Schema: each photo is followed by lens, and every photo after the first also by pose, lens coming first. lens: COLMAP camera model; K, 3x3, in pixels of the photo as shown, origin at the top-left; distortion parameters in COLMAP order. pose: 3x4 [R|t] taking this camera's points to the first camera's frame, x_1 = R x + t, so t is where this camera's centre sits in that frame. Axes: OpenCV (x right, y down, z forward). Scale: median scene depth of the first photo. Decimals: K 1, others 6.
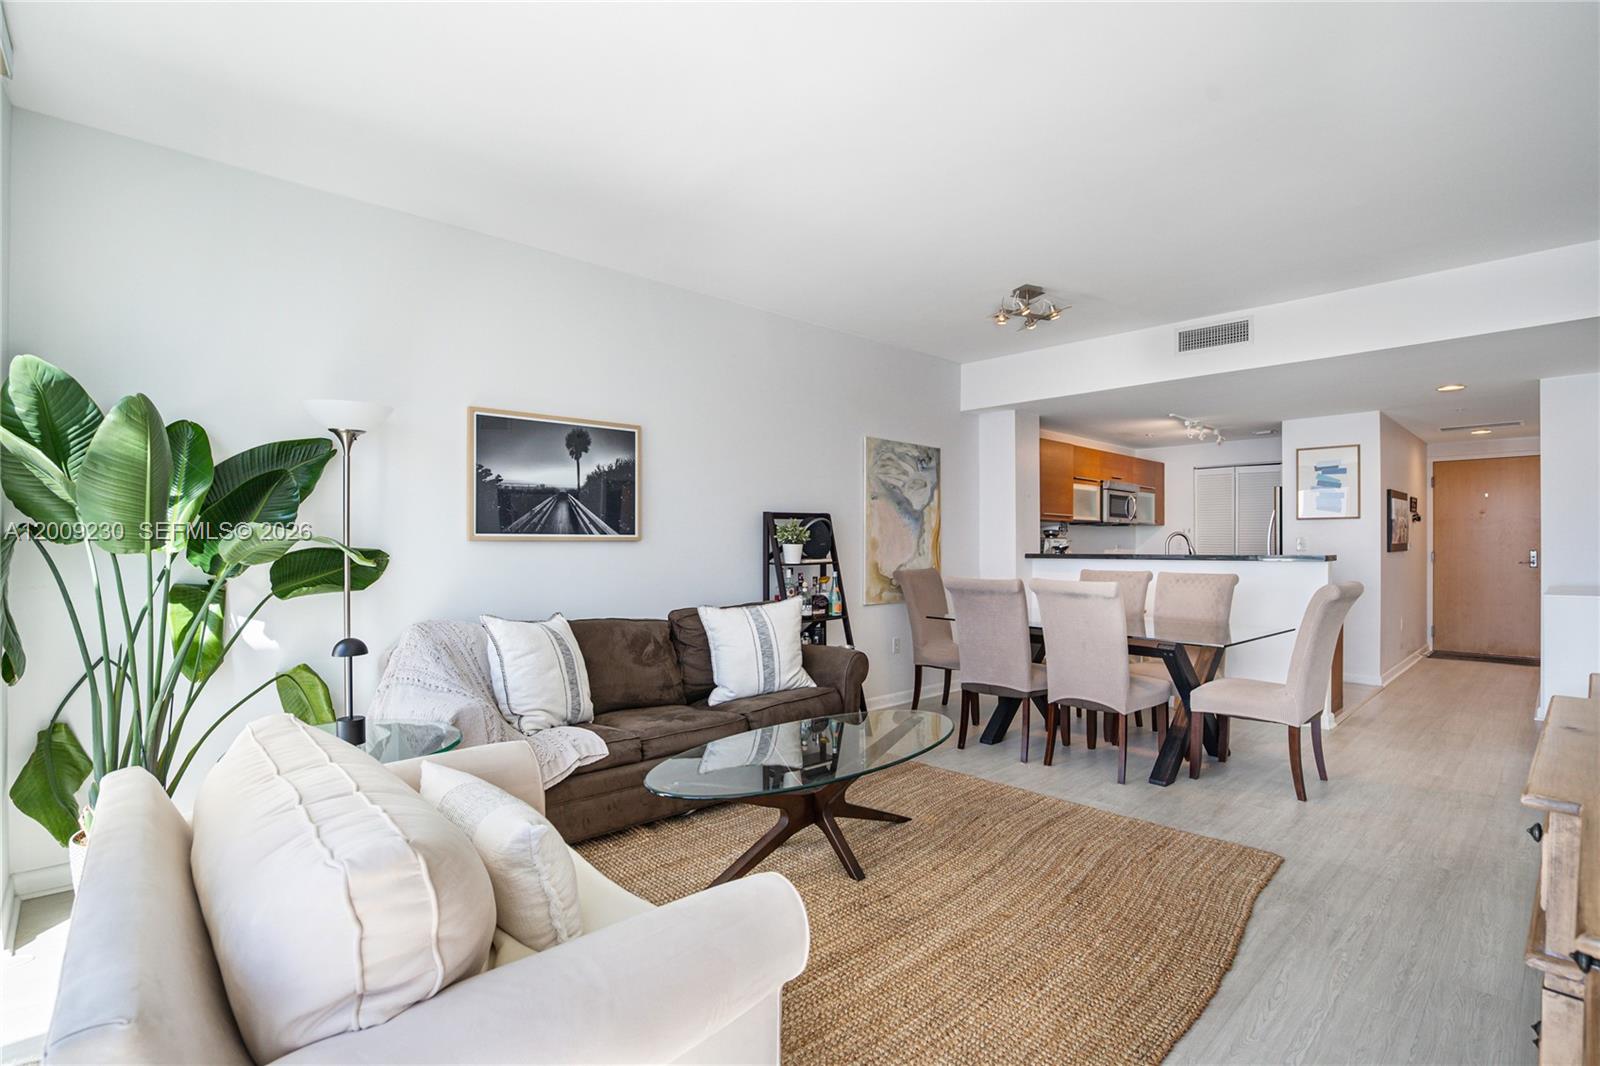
lens RADIAL K [[764.6, 0, 807.5], [0, 764.6, 516.0], [0, 0, 1]] dist [-0.073680, 0.021292]
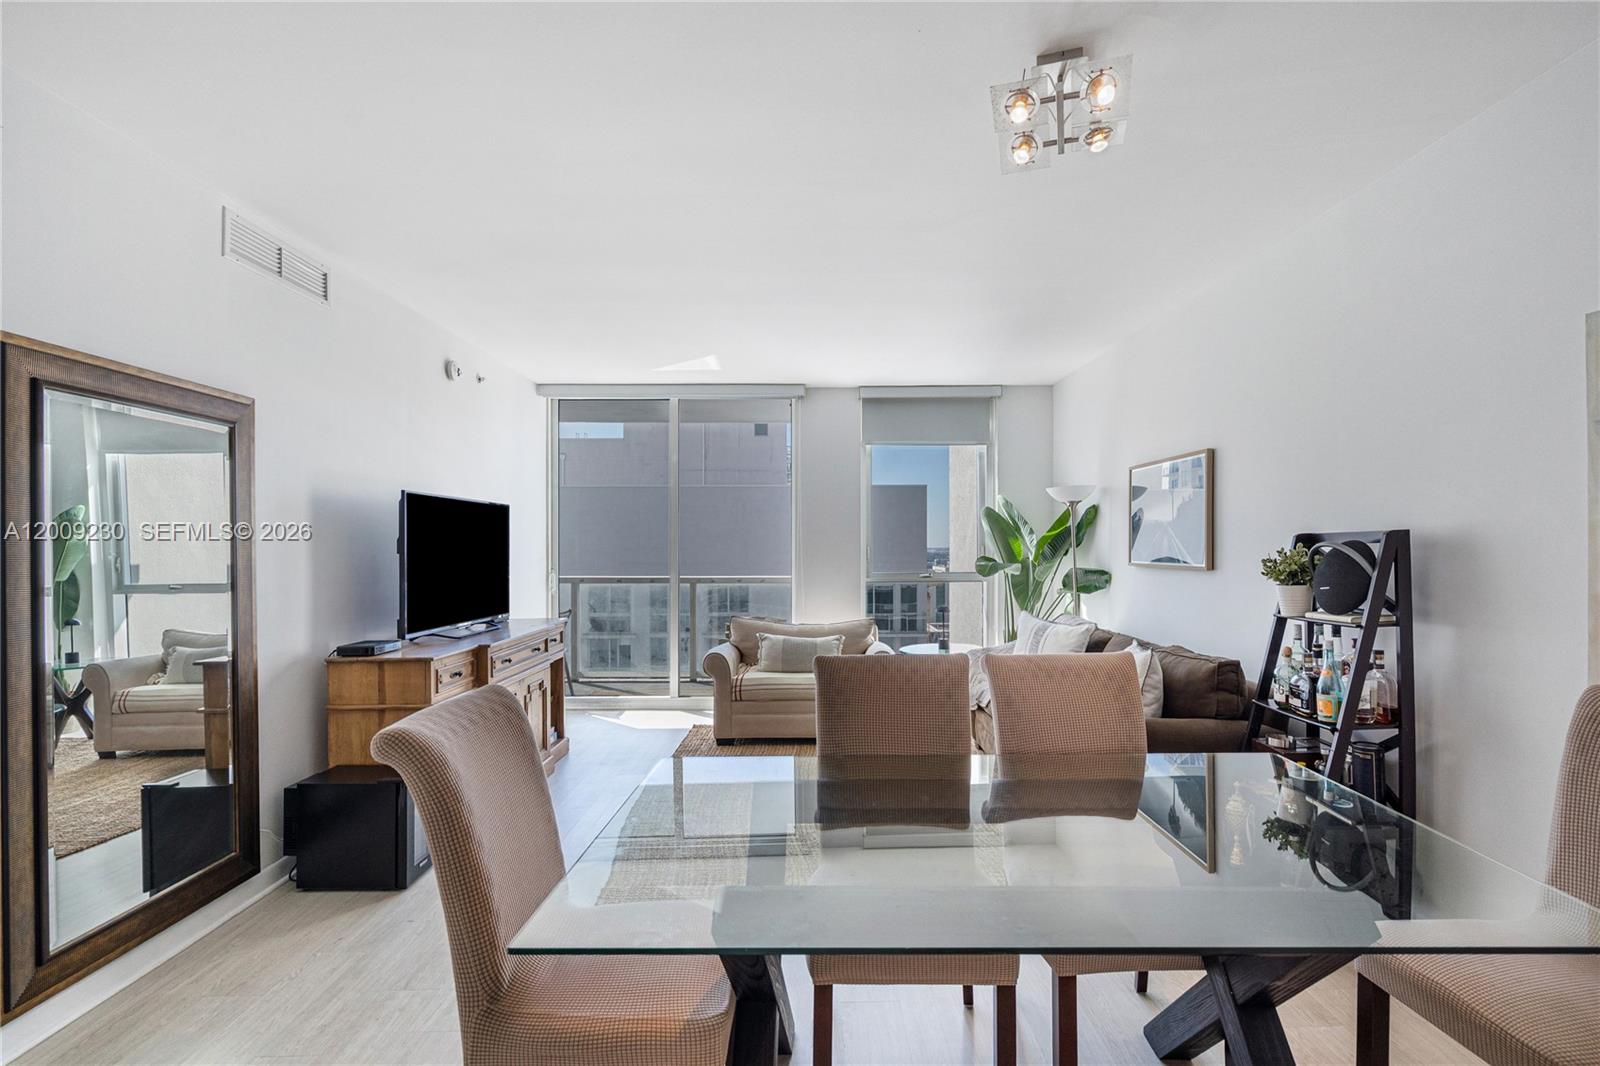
lens RADIAL K [[728.9, 0, 820.9], [0, 728.9, 536.5], [0, 0, 1]] dist [-0.012971, 0.000027]
pose [[-0.691826, -0.009005, -0.722008, 0.570816], [0.022210, 0.999184, -0.033744, 0.007773], [0.721723, -0.039380, -0.691061, 0.946902]]
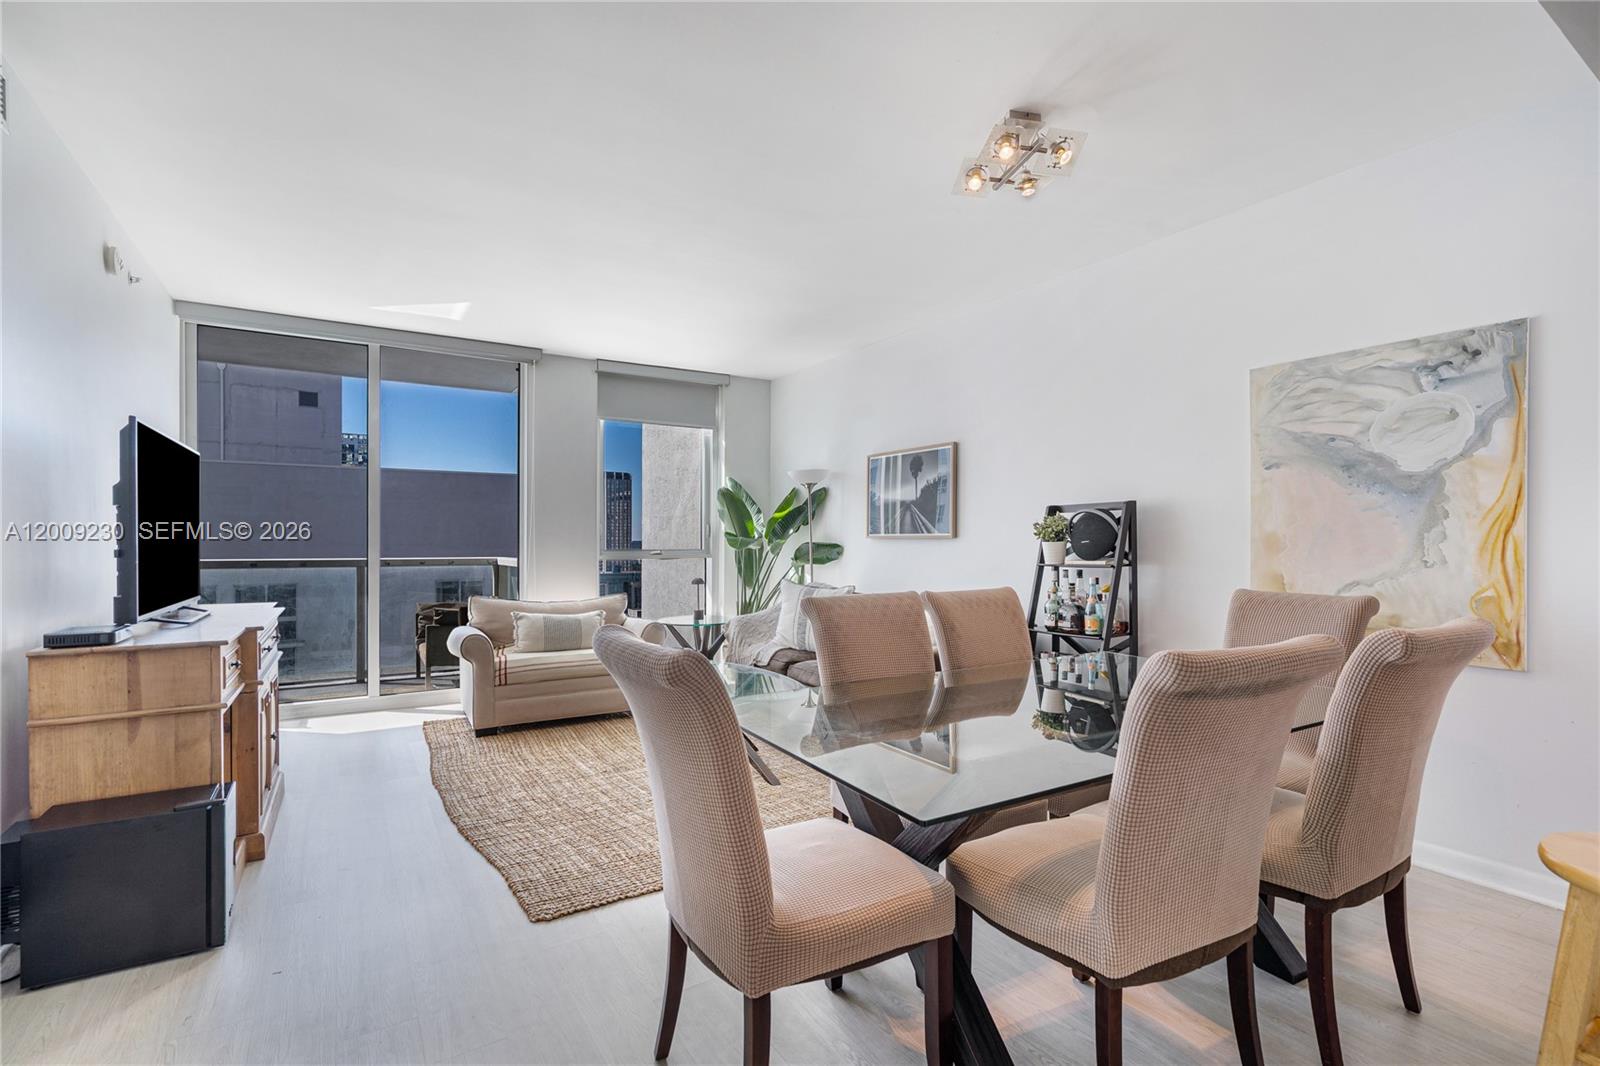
lens RADIAL K [[716.6, 0, 801.3], [0, 716.6, 542.1], [0, 0, 1]] dist [-0.014199, 0.000749]
pose [[-0.226149, 0.000345, -0.974093, 0.700563], [0.024760, 0.999679, -0.005394, 0.029361], [0.973778, -0.025338, -0.226085, 0.756552]]
